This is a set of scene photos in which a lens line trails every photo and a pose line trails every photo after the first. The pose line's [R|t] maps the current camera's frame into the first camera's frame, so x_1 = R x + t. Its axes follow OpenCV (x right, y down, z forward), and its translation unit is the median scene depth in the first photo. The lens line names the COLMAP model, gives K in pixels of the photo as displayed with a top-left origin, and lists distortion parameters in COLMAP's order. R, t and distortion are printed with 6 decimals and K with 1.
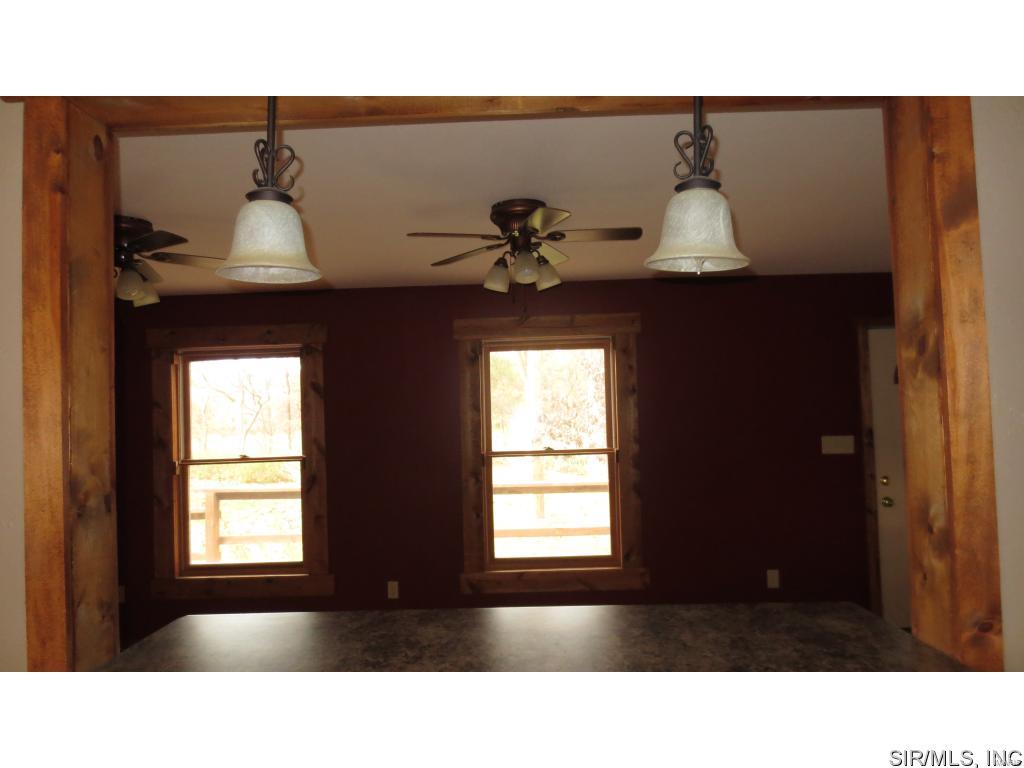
lens RADIAL K [[731.0, 0, 512.0], [0, 731.0, 384.0], [0, 0, 1]] dist [-0.015514, -0.002850]
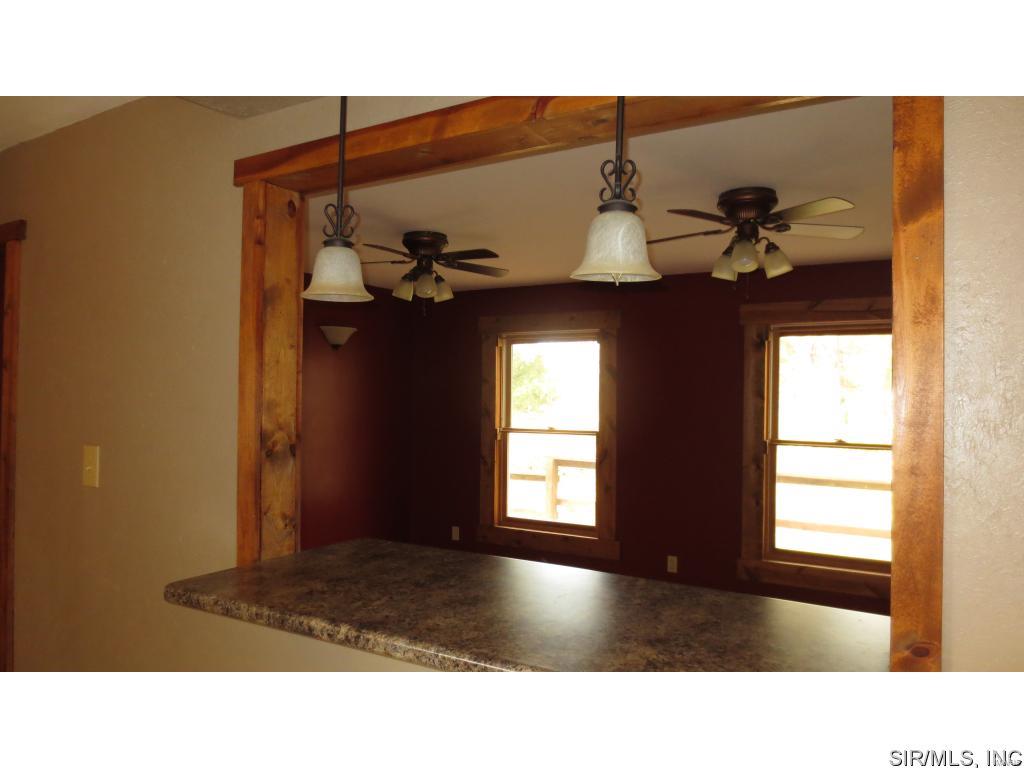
lens RADIAL K [[734.8, 0, 507.8], [0, 734.8, 380.1], [0, 0, 1]] dist [-0.028668, 0.017278]
pose [[0.860176, 0.027904, -0.509233, 0.540277], [-0.015254, 0.999463, 0.029000, -0.026850], [0.509769, -0.017178, 0.860140, -0.057023]]
